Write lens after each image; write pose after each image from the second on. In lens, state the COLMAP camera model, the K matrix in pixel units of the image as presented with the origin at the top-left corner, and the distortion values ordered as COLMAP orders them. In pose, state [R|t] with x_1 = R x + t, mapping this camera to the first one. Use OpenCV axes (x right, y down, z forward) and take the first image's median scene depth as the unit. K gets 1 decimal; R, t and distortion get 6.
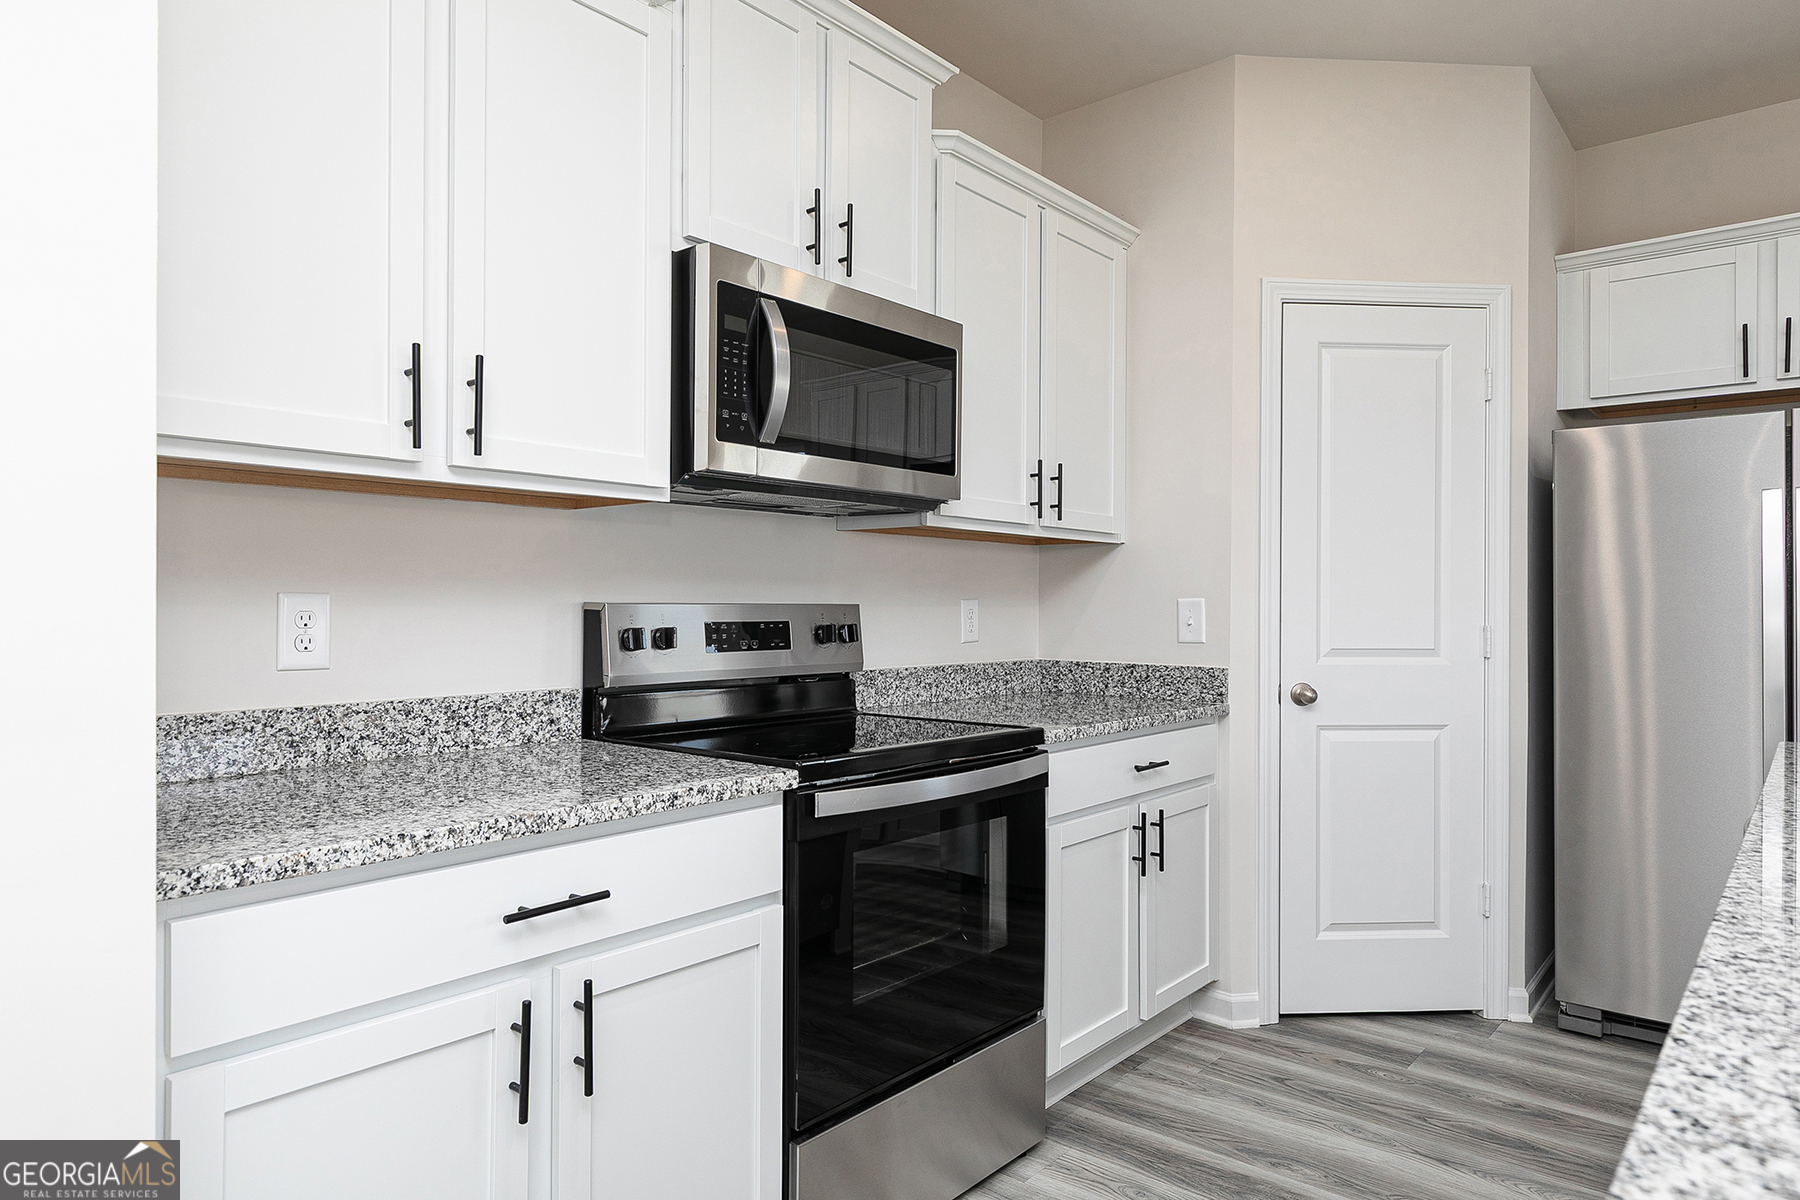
lens RADIAL K [[1096.5, 0, 898.2], [0, 1096.5, 598.9], [0, 0, 1]] dist [0.047092, 0.000540]
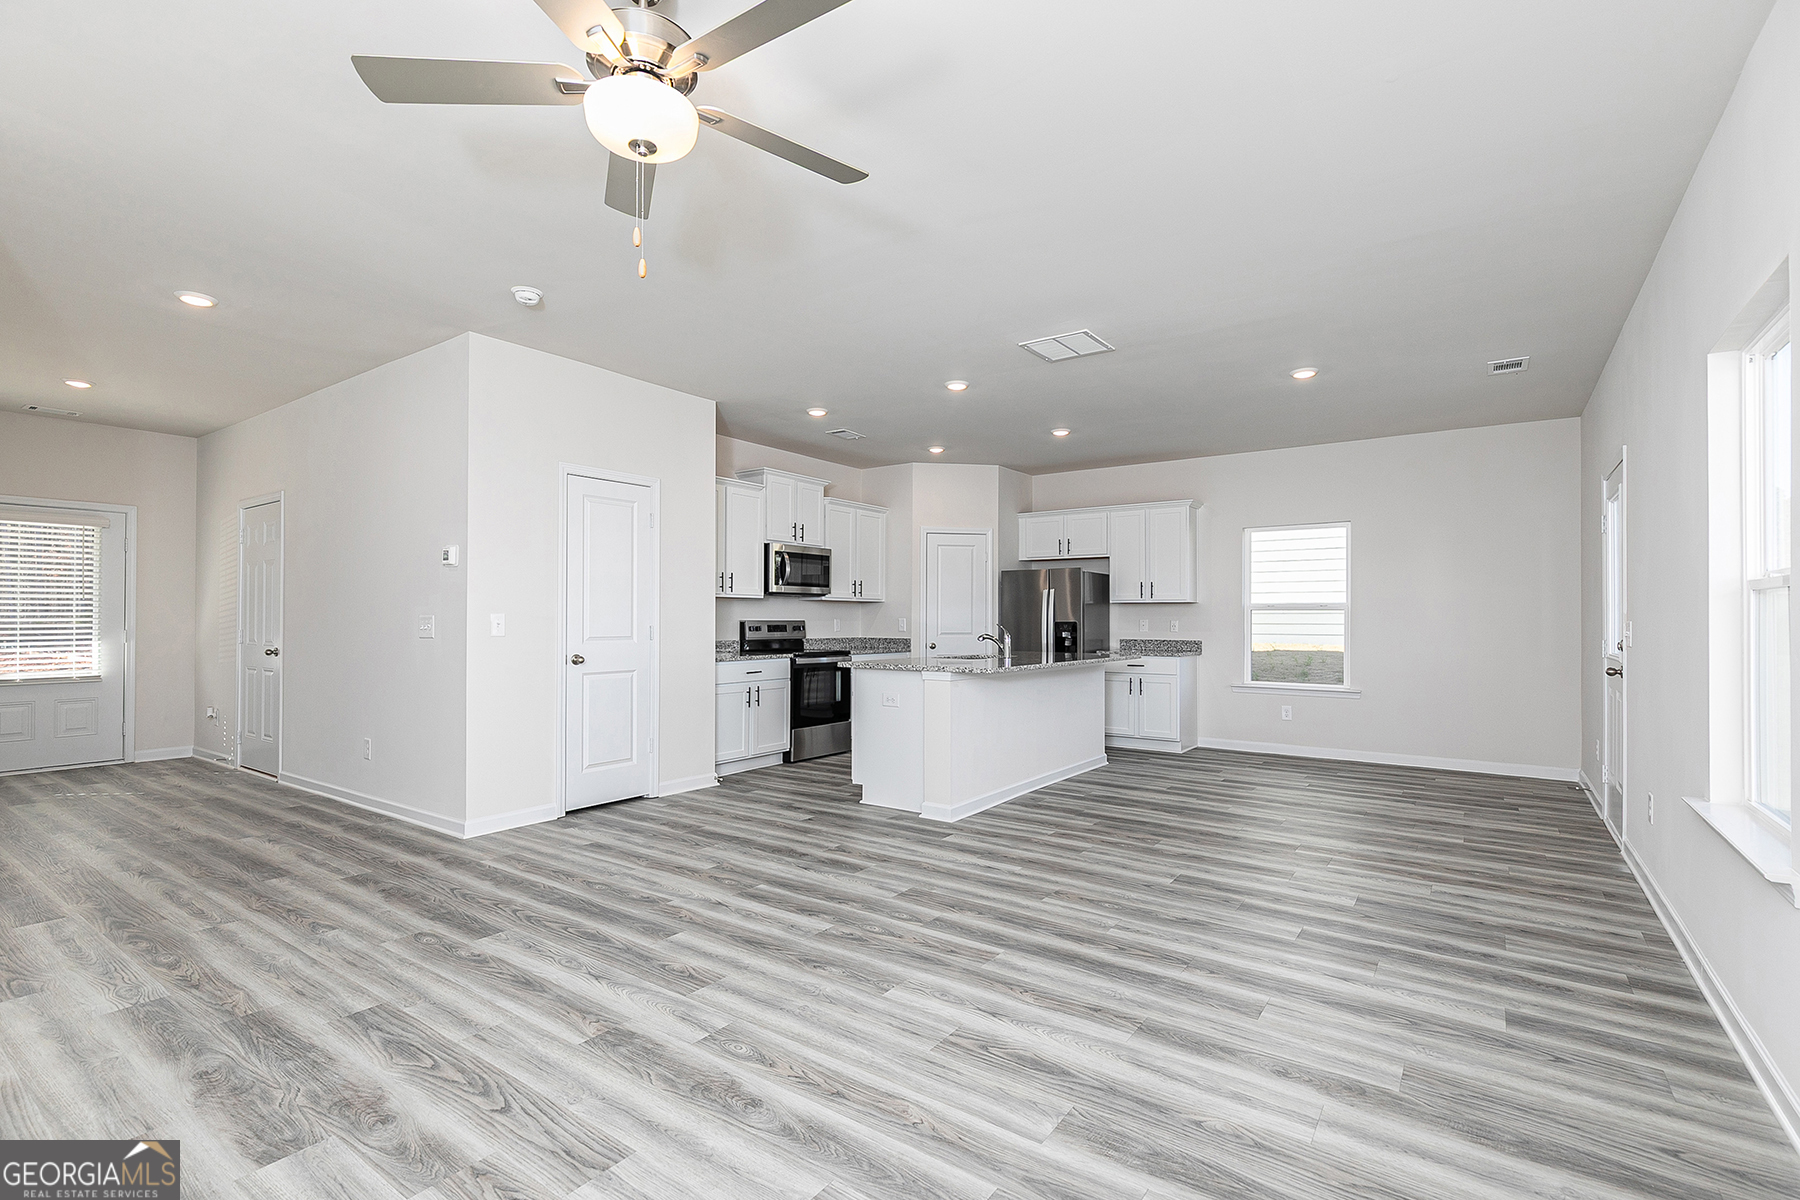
lens RADIAL K [[829.0, 0, 903.3], [0, 829.0, 609.8], [0, 0, 1]] dist [-0.000549, -0.000014]
pose [[0.996238, 0.000351, 0.086662, 0.063159], [0.000006, 0.999992, -0.004117, -0.022259], [-0.086662, 0.004102, 0.996229, -2.167893]]
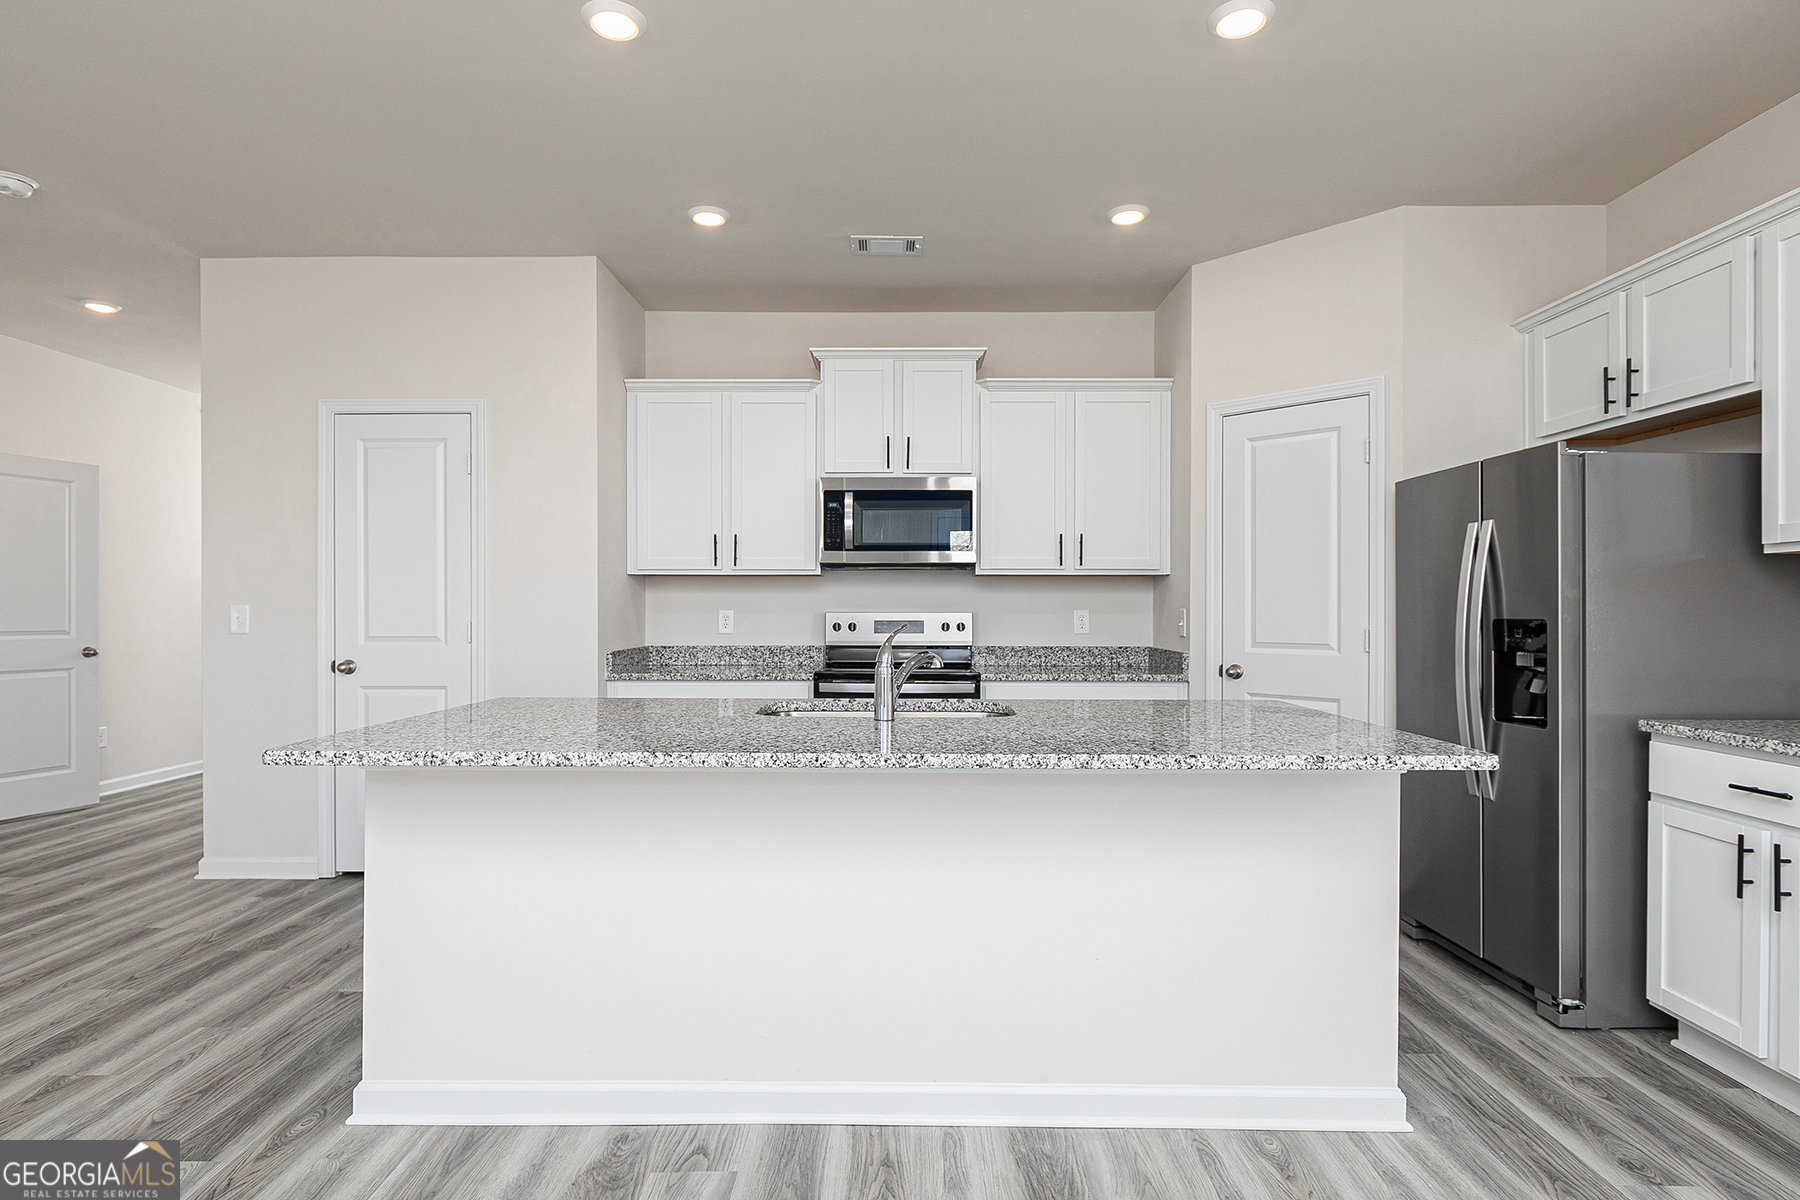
lens RADIAL K [[931.9, 0, 896.3], [0, 931.9, 604.9], [0, 0, 1]] dist [-0.000208, -0.000228]
pose [[0.637624, -0.006000, -0.770325, 1.444531], [0.006427, 0.999976, -0.002469, -0.007415], [0.770321, -0.003377, 0.637647, -0.247890]]
